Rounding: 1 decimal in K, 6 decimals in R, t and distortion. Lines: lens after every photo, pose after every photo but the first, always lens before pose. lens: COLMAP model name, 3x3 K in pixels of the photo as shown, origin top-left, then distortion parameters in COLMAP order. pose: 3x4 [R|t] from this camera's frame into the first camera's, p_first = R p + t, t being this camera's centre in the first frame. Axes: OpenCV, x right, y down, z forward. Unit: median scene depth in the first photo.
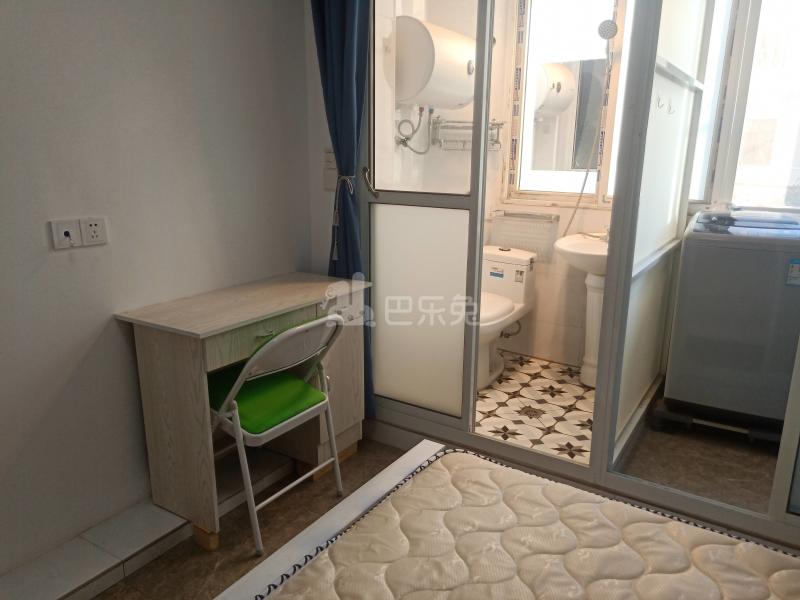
lens RADIAL K [[608.7, 0, 401.0], [0, 608.7, 302.1], [0, 0, 1]] dist [0.038229, -0.010858]
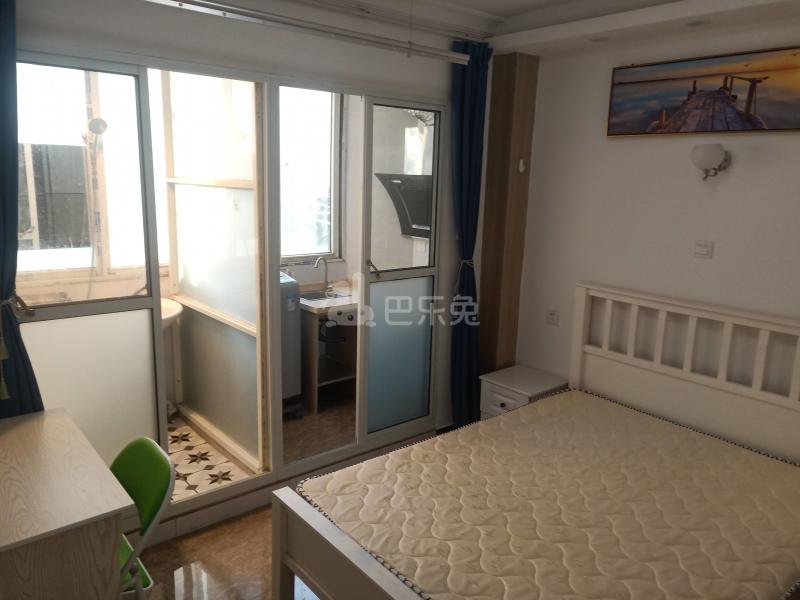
lens RADIAL K [[608.7, 0, 401.0], [0, 608.7, 302.1], [0, 0, 1]] dist [0.038229, -0.010858]
pose [[0.295162, -0.198256, 0.934652, -0.561339], [0.211160, 0.967581, 0.138557, -0.156964], [-0.931821, 0.156464, 0.327457, 0.155404]]
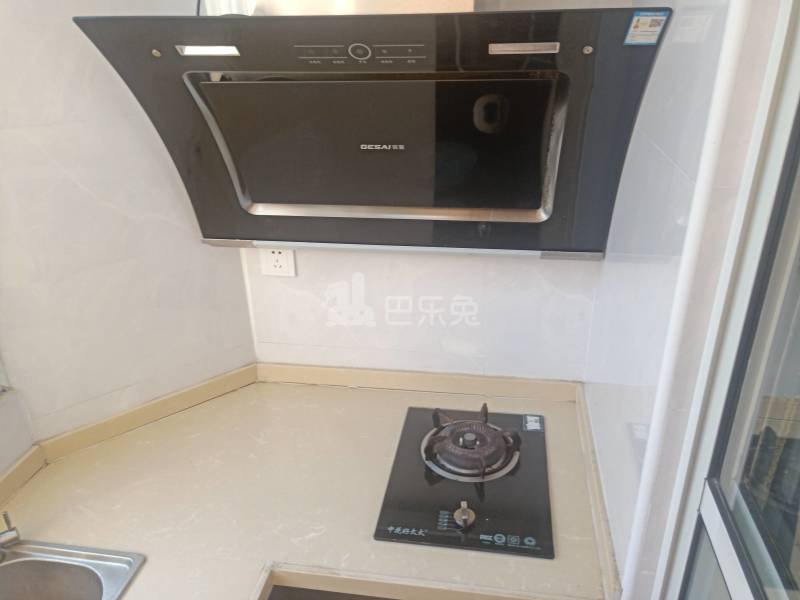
lens RADIAL K [[606.3, 0, 403.5], [0, 606.3, 302.4], [0, 0, 1]] dist [0.035868, -0.023909]
pose [[-0.397964, -0.393243, 0.828845, 0.378781], [0.238209, 0.828189, 0.507306, -0.255984], [-0.885935, 0.399328, -0.235915, 0.588954]]
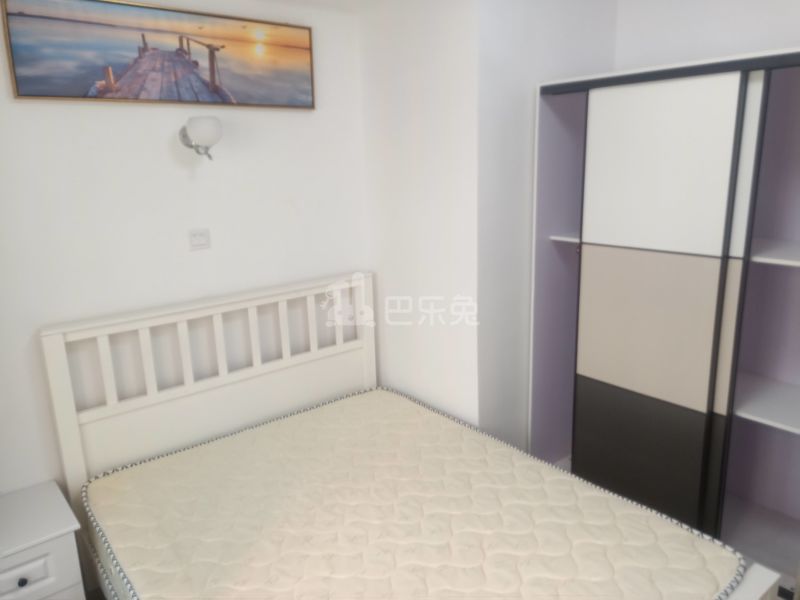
lens RADIAL K [[608.7, 0, 401.0], [0, 608.7, 302.1], [0, 0, 1]] dist [0.038229, -0.010858]
pose [[-0.958067, -0.053641, 0.281479, -0.045369], [0.087457, 0.880710, 0.465511, -0.283517], [-0.272872, 0.470608, -0.839088, 0.648152]]
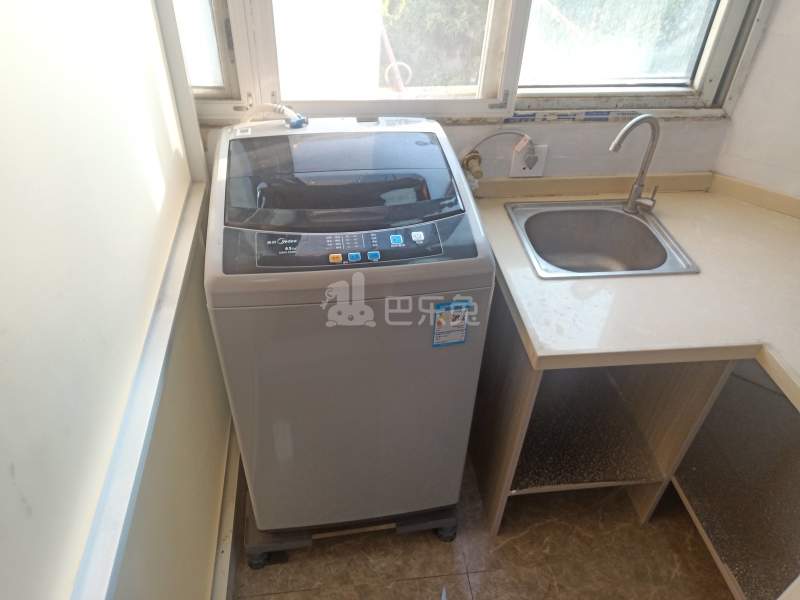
lens RADIAL K [[604.0, 0, 400.0], [0, 604.0, 300.0], [0, 0, 1]] dist [0.028835, -0.004888]
pose [[0.770360, -0.392482, 0.502498, 0.287142], [0.126703, 0.866609, 0.482633, -0.214444], [-0.624894, -0.308133, 0.717329, 0.516950]]
